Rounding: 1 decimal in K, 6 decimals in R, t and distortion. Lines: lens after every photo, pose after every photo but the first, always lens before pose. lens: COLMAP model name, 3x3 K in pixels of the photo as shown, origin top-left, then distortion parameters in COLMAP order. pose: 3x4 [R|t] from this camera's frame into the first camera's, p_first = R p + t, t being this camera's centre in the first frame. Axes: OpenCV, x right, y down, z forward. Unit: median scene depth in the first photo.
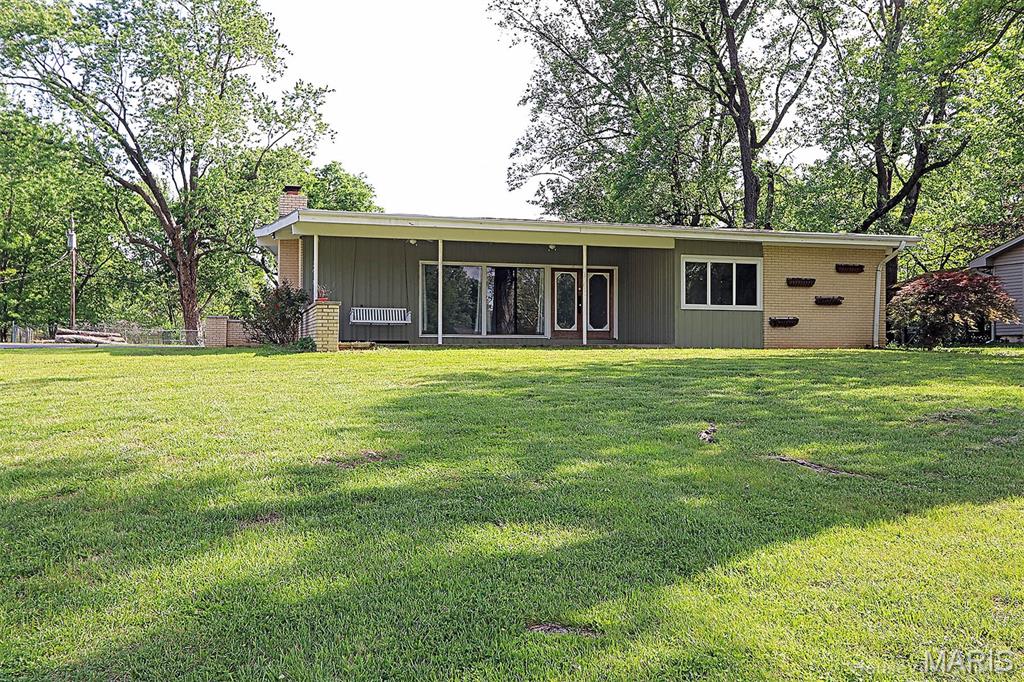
lens RADIAL K [[906.8, 0, 504.7], [0, 906.8, 336.6], [0, 0, 1]] dist [0.025130, -0.026414]
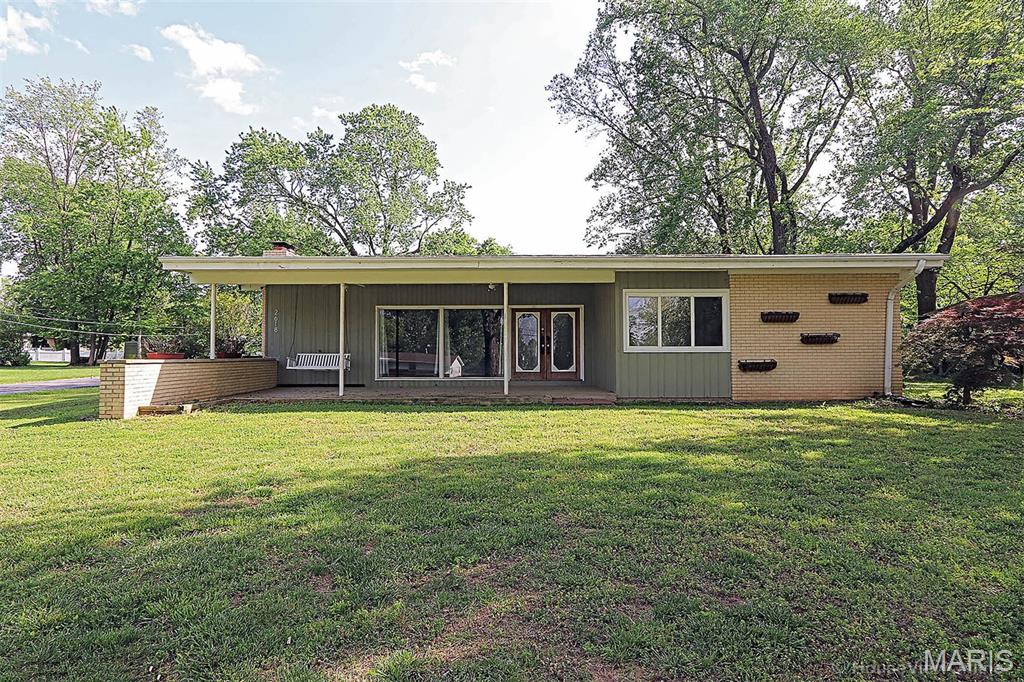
lens RADIAL K [[550.4, 0, 509.3], [0, 550.4, 343.9], [0, 0, 1]] dist [-0.002452, -0.002171]
pose [[0.963560, -0.014610, -0.267093, 0.139248], [0.011558, 0.999849, -0.012994, -0.019901], [0.267242, 0.009434, 0.963583, 0.285286]]
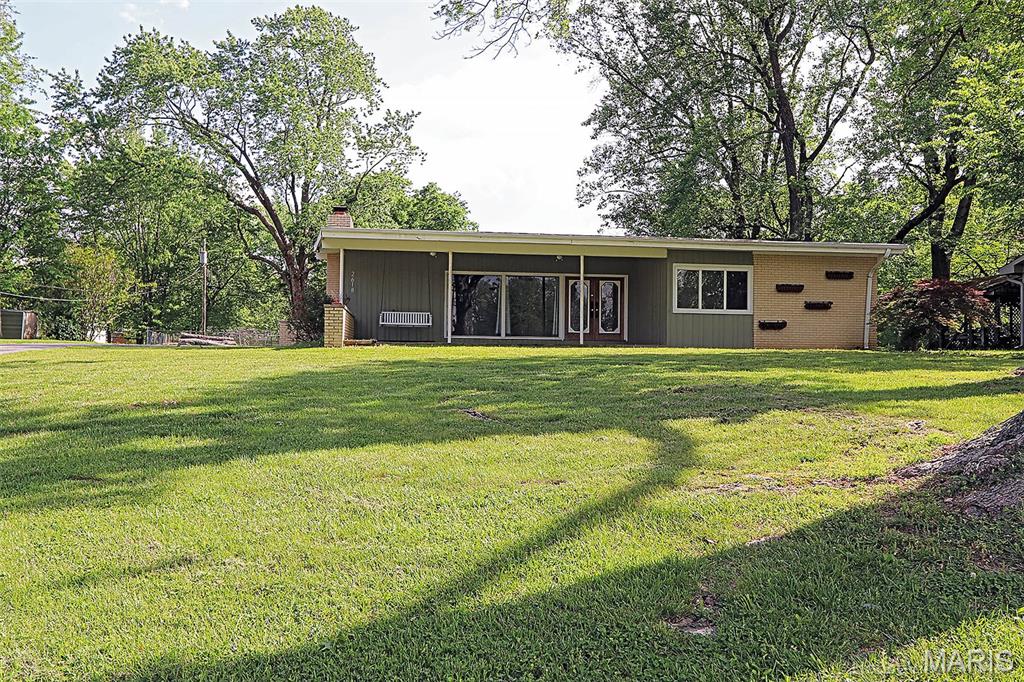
lens RADIAL K [[867.4, 0, 503.3], [0, 867.4, 341.5], [0, 0, 1]] dist [-0.008744, 0.003005]
pose [[0.989612, 0.004505, -0.143696, 0.086428], [-0.005357, 0.999970, -0.005548, 0.006729], [0.143666, 0.006260, 0.989606, -0.038311]]
